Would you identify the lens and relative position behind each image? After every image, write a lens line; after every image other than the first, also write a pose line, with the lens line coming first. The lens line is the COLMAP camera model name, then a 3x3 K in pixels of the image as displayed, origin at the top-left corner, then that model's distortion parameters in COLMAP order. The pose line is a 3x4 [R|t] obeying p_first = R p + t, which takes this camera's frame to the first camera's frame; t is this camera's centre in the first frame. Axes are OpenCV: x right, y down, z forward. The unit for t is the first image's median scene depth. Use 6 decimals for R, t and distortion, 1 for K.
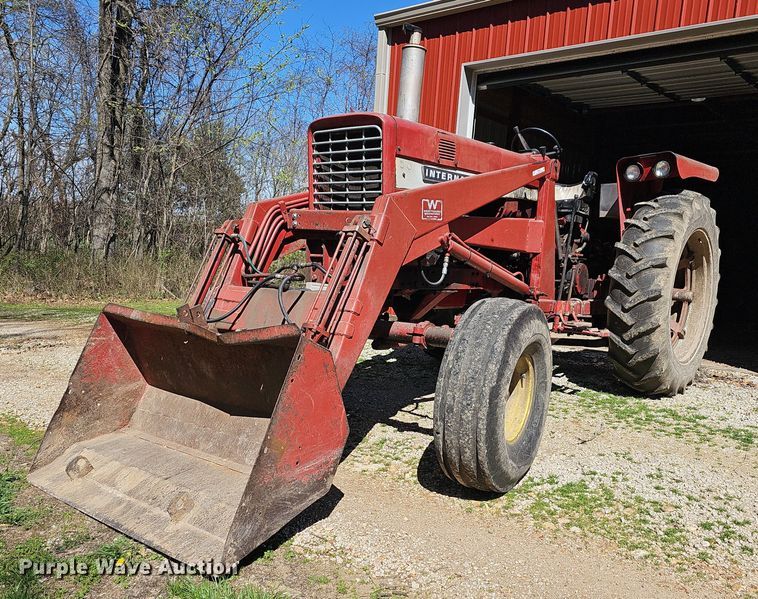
lens RADIAL K [[563.5, 0, 379.7], [0, 563.5, 342.6], [0, 0, 1]] dist [0.071171, -0.053237]
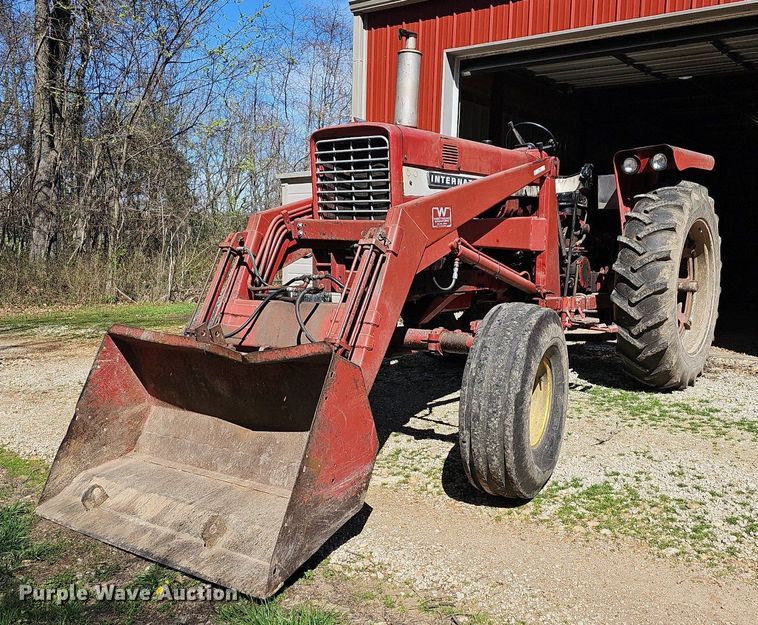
lens RADIAL K [[628.0, 0, 379.0], [0, 628.0, 312.5], [0, 0, 1]] dist [0.074717, -0.059460]
pose [[0.998019, -0.042542, 0.046345, -0.073313], [0.044296, 0.998314, -0.037515, -0.027298], [-0.044670, 0.039494, 0.998221, -0.095331]]
